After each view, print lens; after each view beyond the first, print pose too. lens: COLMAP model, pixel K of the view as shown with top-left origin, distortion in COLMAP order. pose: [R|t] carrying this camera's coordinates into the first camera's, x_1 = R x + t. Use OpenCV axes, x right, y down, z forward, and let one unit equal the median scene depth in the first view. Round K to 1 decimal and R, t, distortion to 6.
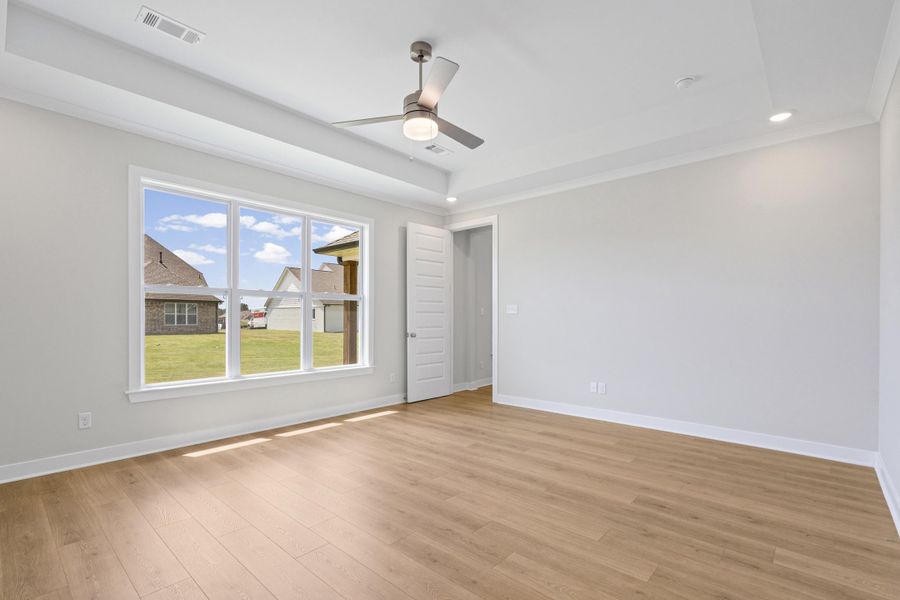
lens RADIAL K [[425.4, 0, 451.8], [0, 425.4, 302.1], [0, 0, 1]] dist [-0.002491, -0.000500]
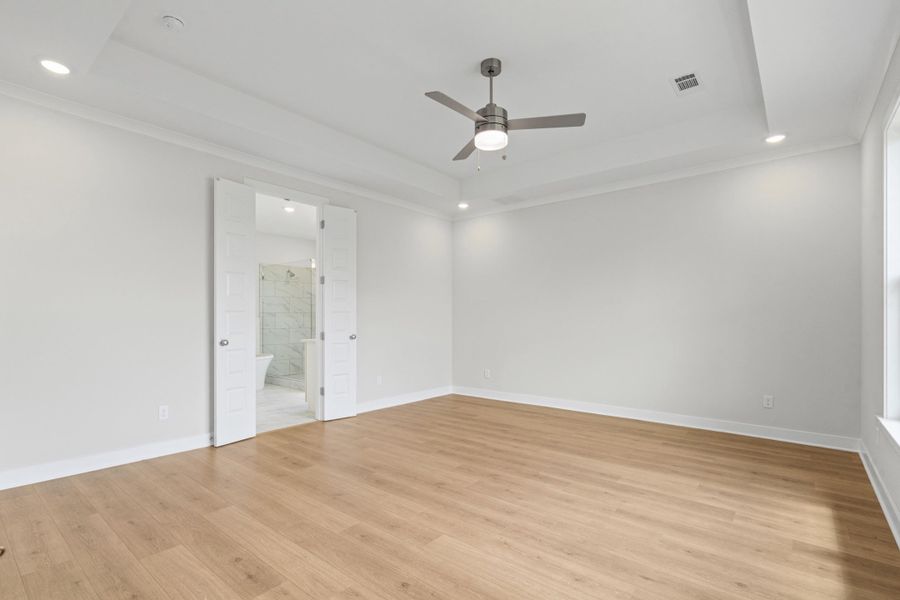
lens RADIAL K [[425.4, 0, 451.8], [0, 425.4, 302.1], [0, 0, 1]] dist [-0.002491, -0.000500]
pose [[-0.999246, -0.006663, -0.038259, 0.058327], [-0.004008, 0.997605, -0.069058, 0.064803], [0.038627, -0.068852, -0.996879, 1.955566]]
